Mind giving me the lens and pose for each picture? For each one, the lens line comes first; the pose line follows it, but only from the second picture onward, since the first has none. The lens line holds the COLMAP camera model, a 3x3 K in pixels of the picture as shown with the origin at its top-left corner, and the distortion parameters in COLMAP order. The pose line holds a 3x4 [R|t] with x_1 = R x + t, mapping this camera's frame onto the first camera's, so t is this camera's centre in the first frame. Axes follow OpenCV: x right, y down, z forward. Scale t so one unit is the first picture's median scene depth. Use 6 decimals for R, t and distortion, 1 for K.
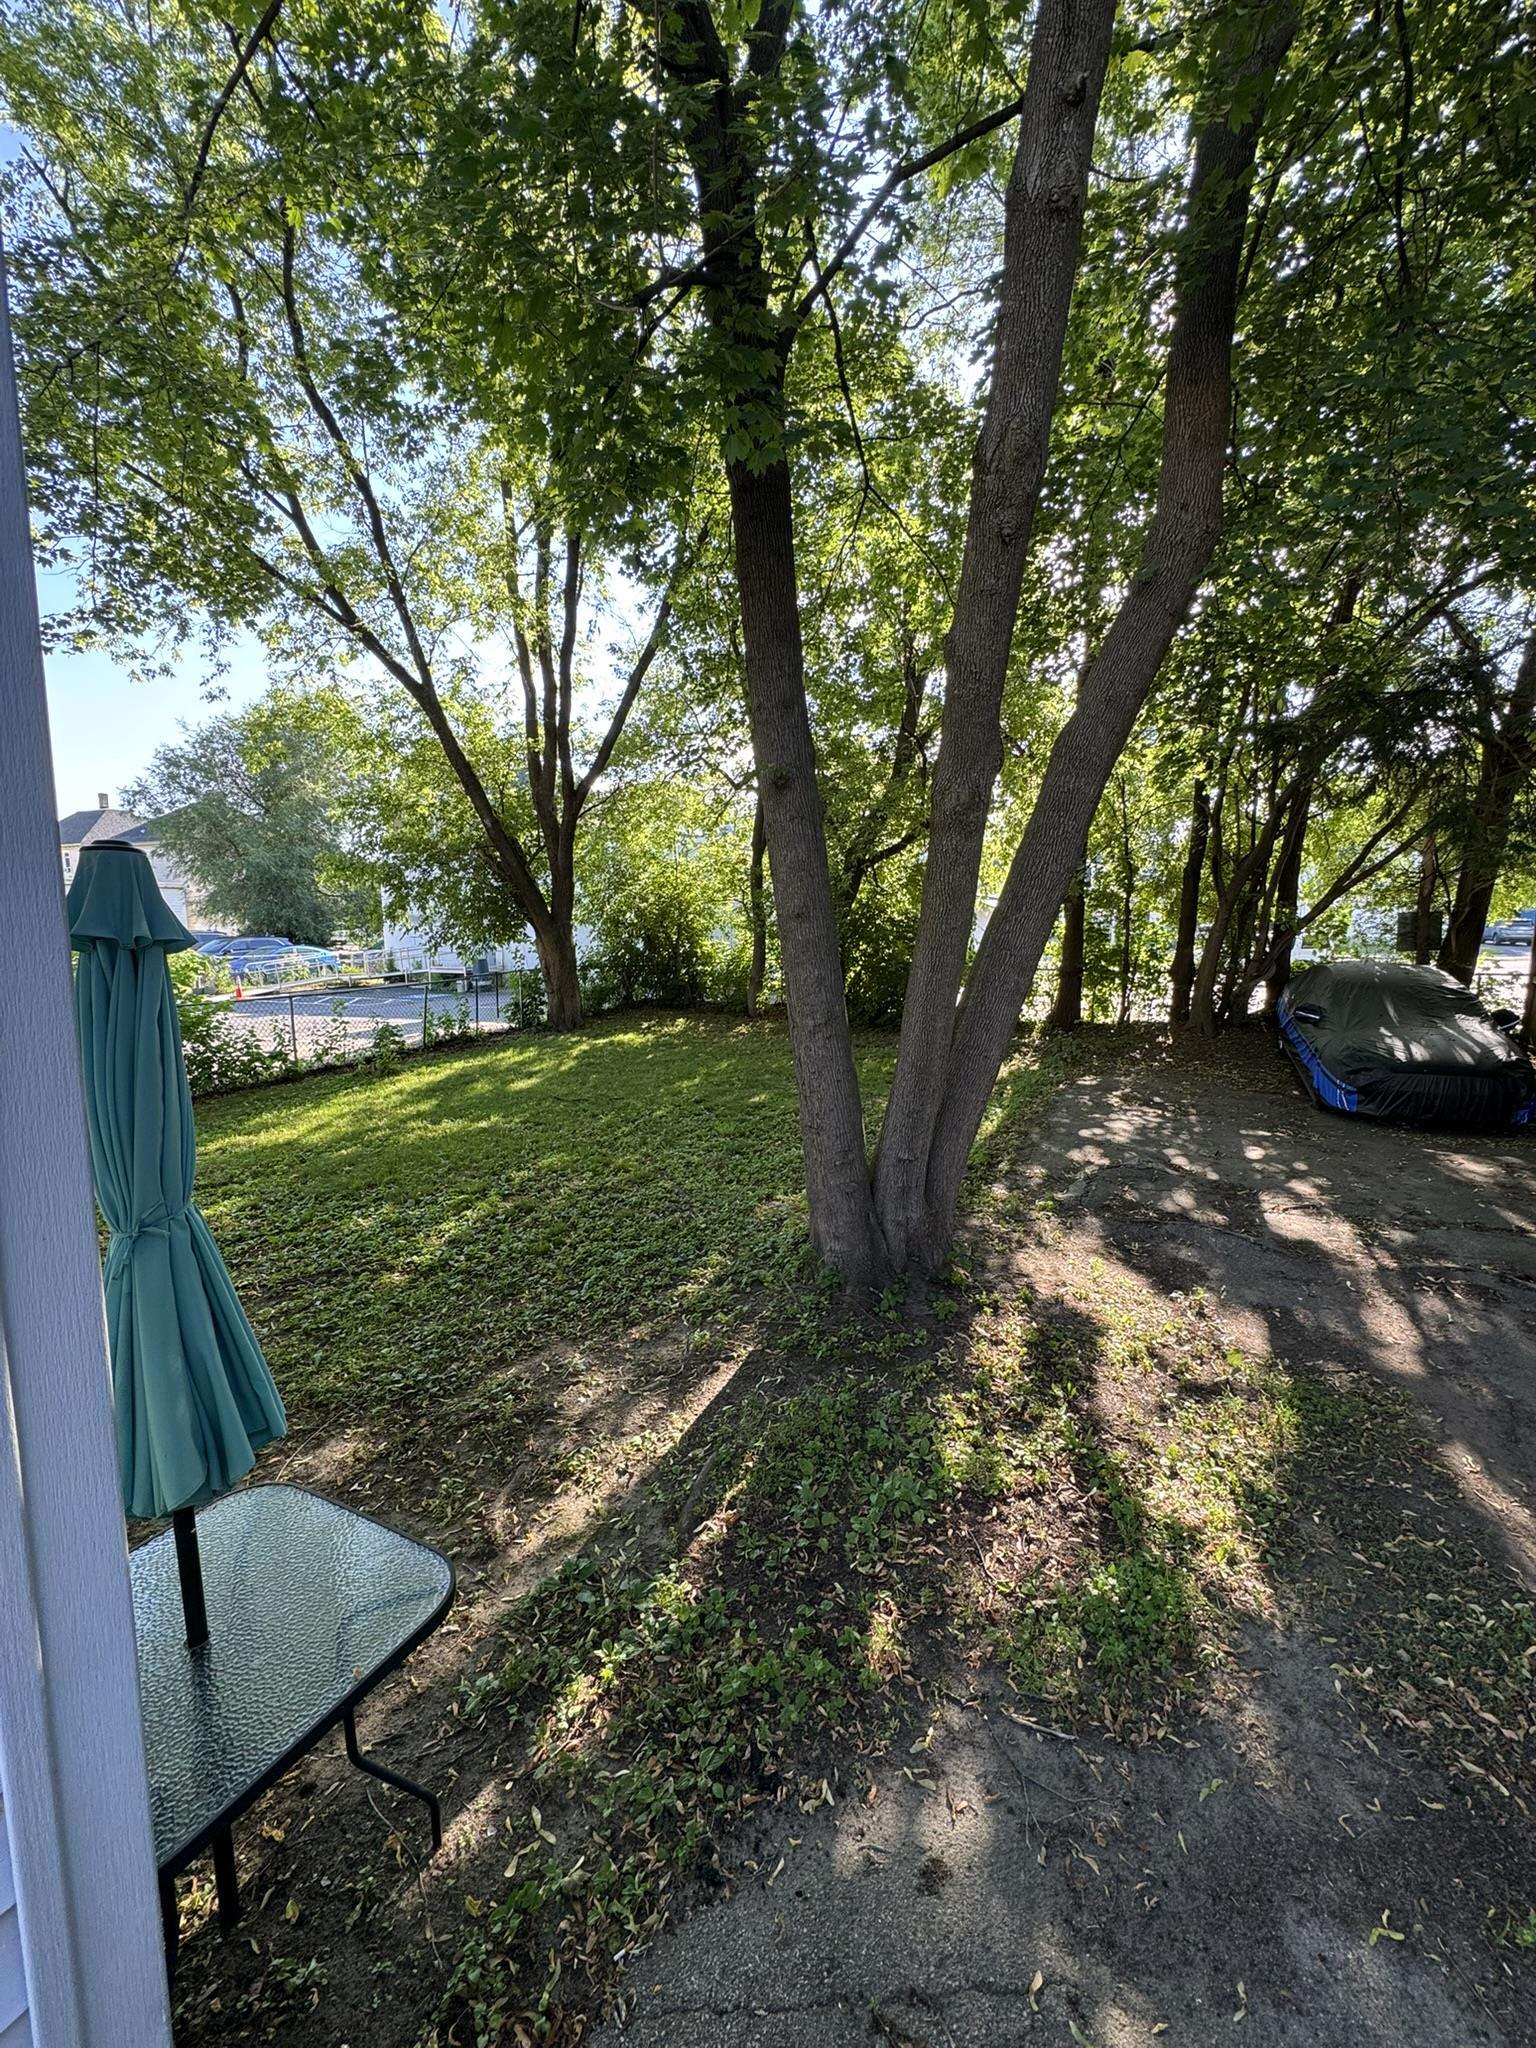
lens RADIAL K [[809.1, 0, 766.5], [0, 809.1, 1021.0], [0, 0, 1]] dist [-0.002870, 0.000528]
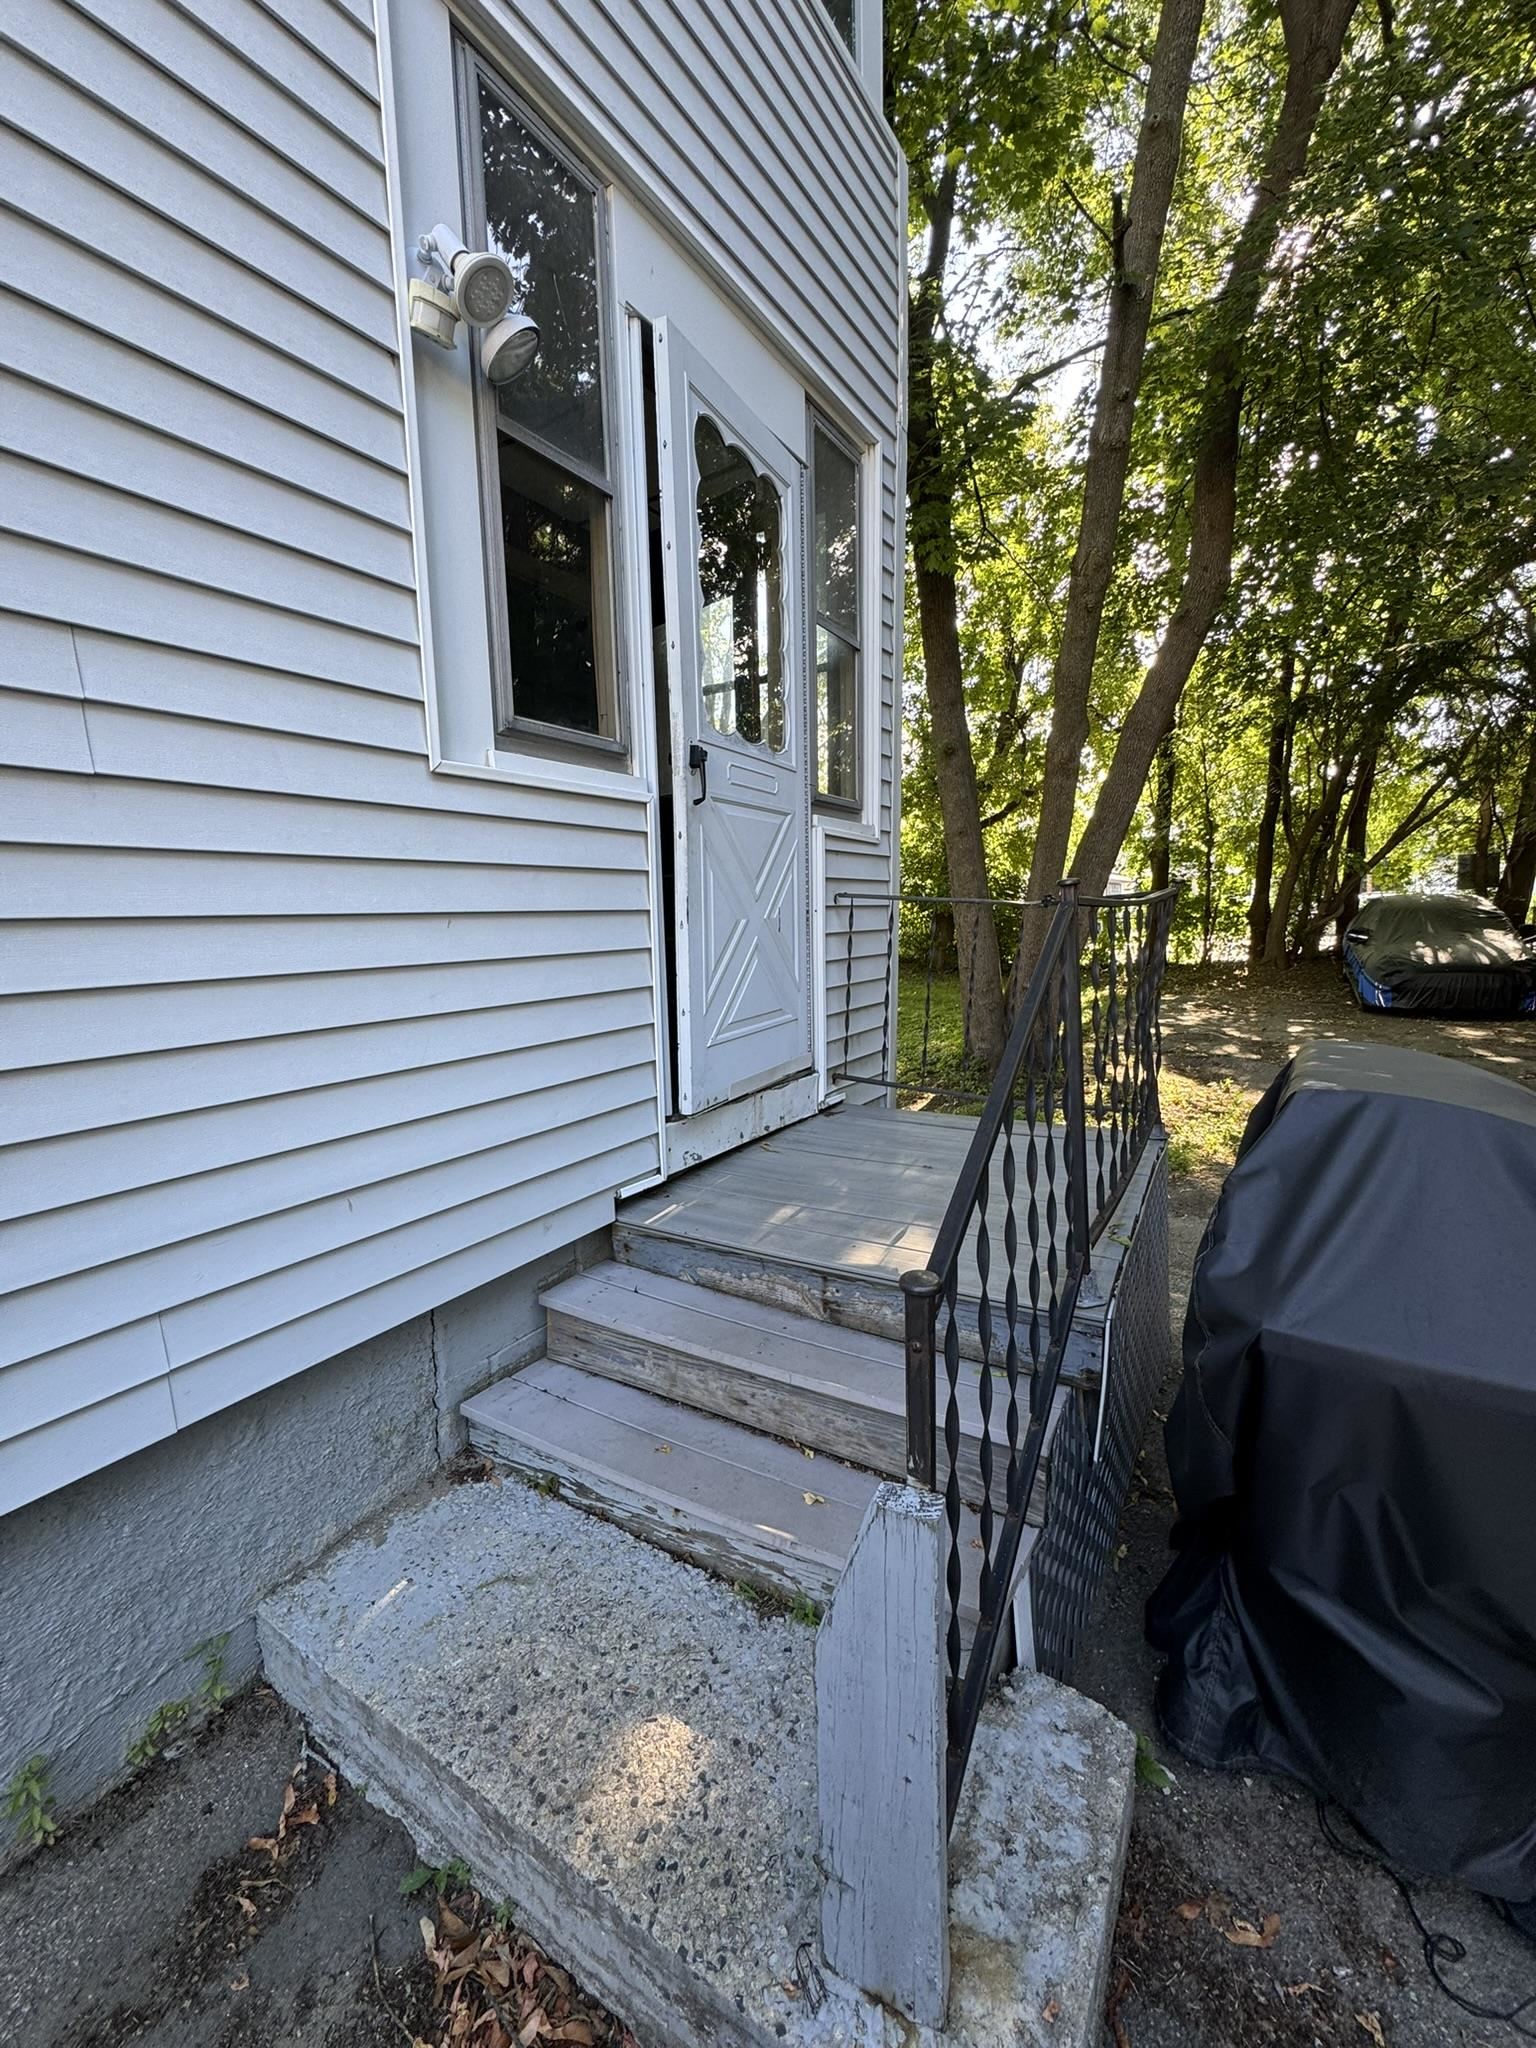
lens RADIAL K [[809.1, 0, 772.5], [0, 809.1, 1021.6], [0, 0, 1]] dist [-0.002870, 0.000528]
pose [[0.995061, -0.009848, -0.098772, -0.052918], [0.011054, 0.999871, 0.011666, 0.066065], [0.098645, -0.012700, 0.995042, -0.193223]]
